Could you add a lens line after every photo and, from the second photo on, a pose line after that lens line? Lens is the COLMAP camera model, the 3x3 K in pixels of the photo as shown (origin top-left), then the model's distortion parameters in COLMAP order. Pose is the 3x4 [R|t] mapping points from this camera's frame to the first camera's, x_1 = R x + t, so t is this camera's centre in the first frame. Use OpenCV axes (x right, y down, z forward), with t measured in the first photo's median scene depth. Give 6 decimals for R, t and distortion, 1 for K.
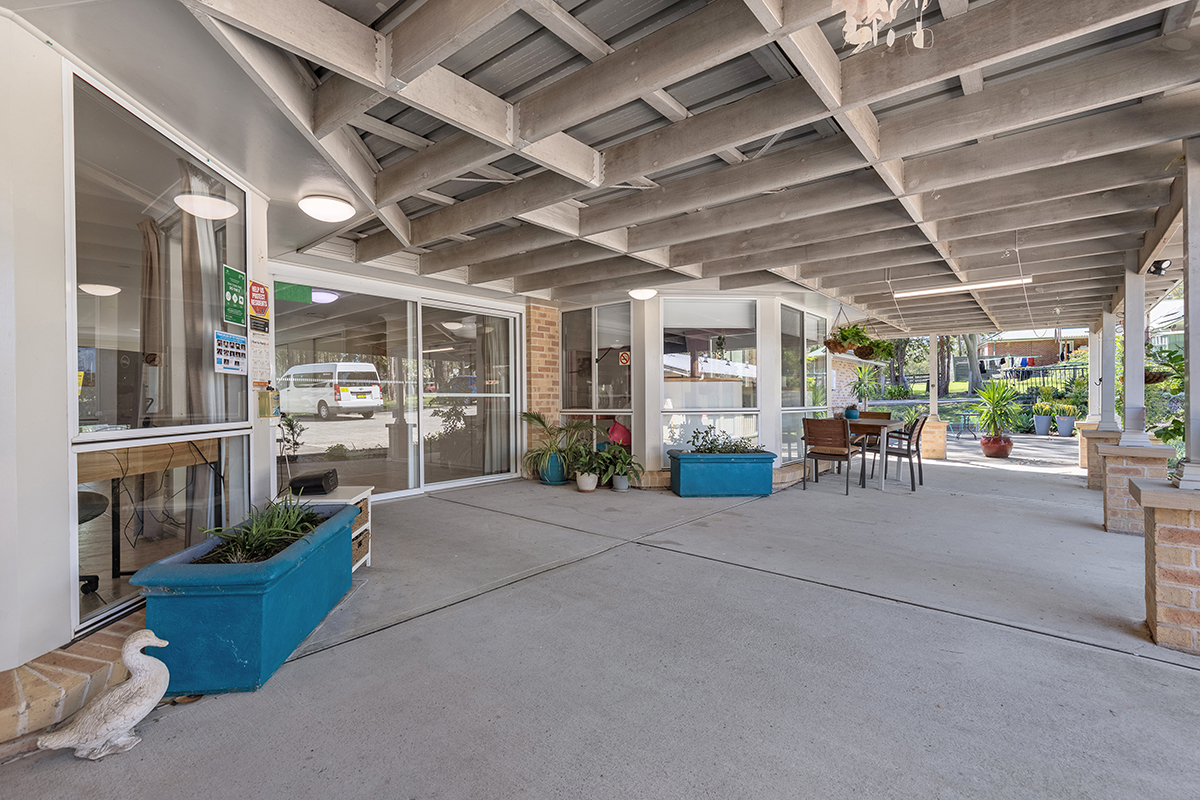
lens RADIAL K [[548.0, 0, 605.2], [0, 548.0, 399.8], [0, 0, 1]] dist [0.010423, -0.000802]
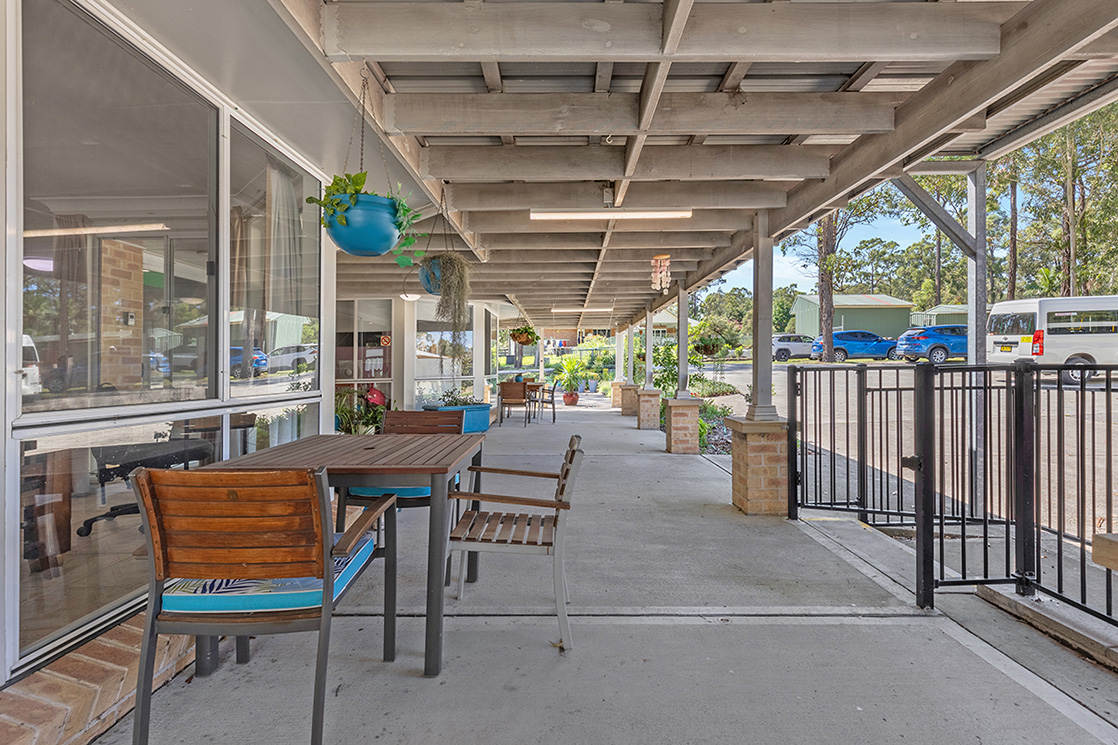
lens RADIAL K [[510.6, 0, 558.4], [0, 510.6, 366.9], [0, 0, 1]] dist [0.010423, -0.000802]
pose [[0.789295, -0.003483, 0.614005, -0.387634], [0.009329, 0.999937, -0.006320, 0.000724], [-0.613944, 0.010717, 0.789277, -0.260543]]
